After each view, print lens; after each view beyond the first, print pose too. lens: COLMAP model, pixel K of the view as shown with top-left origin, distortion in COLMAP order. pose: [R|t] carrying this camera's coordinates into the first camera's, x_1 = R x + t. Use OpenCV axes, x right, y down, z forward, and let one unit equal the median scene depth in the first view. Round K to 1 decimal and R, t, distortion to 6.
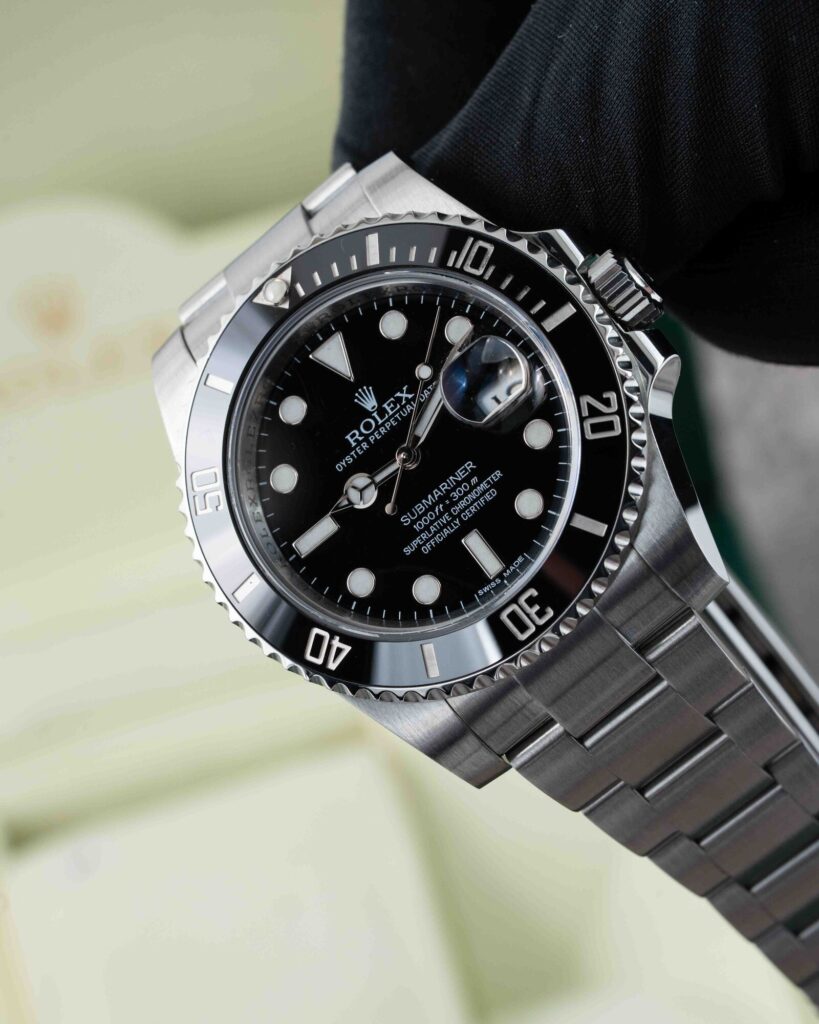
lens RADIAL K [[4724.9, 0, 409.5], [0, 4724.9, 512.0], [0, 0, 1]] dist [-0.449373, -3.418845]
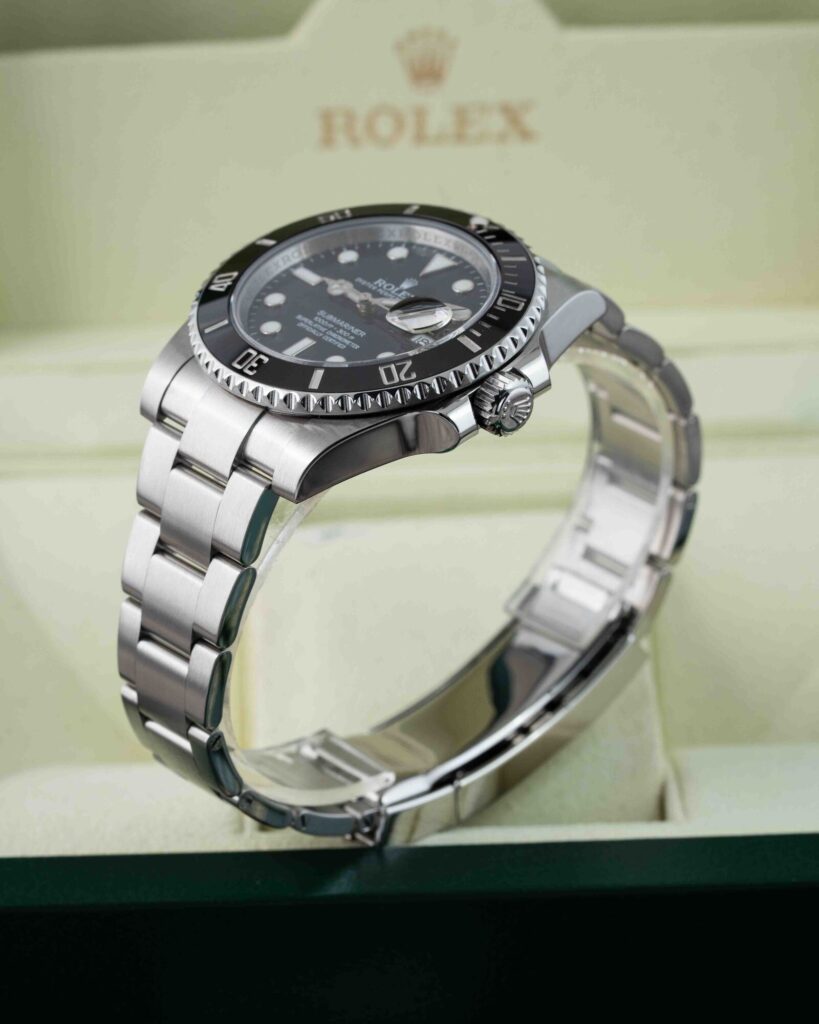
lens RADIAL K [[4724.9, 0, 409.5], [0, 4724.9, 512.0], [0, 0, 1]] dist [-0.449373, -3.418845]
pose [[0.107042, 0.803453, -0.585666, 0.847851], [-0.975795, 0.197875, 0.093111, -0.138918], [0.190699, 0.561523, 0.805187, -0.060673]]
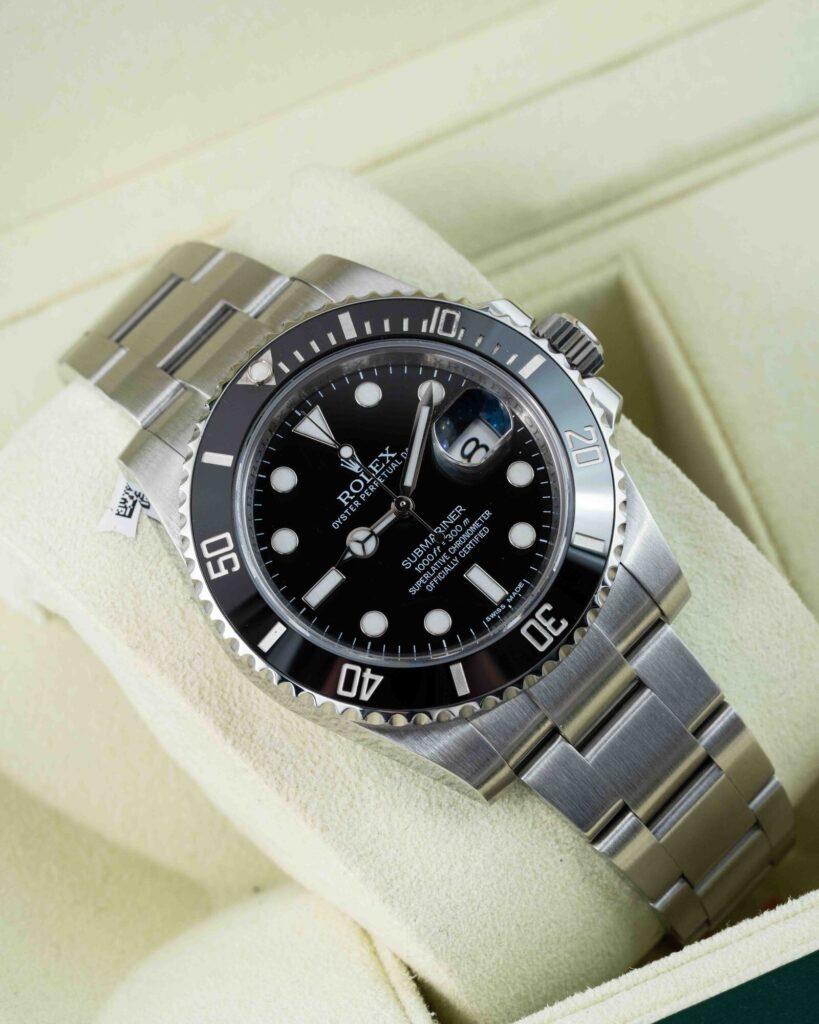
lens RADIAL K [[4724.9, 0, 409.5], [0, 4724.9, 512.0], [0, 0, 1]] dist [-0.449373, -3.418845]
pose [[0.931058, -0.057115, 0.360375, -0.395023], [0.124299, 0.978244, -0.166096, 0.172247], [-0.343048, 0.199439, 0.917901, -0.008565]]
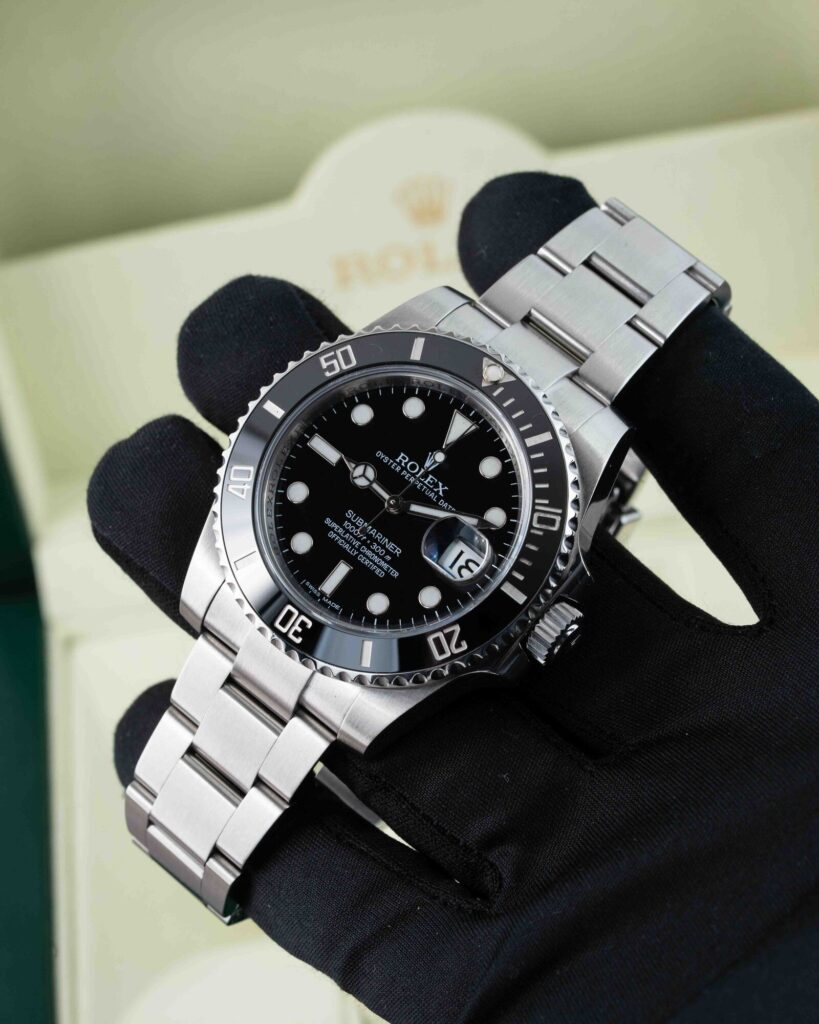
lens RADIAL K [[4724.9, 0, 409.5], [0, 4724.9, 512.0], [0, 0, 1]] dist [-0.449373, -3.418845]
pose [[0.256910, 0.965932, 0.031184, -0.038355], [-0.943588, 0.243731, 0.224137, -0.311551], [0.208900, -0.087008, 0.974059, -0.286921]]
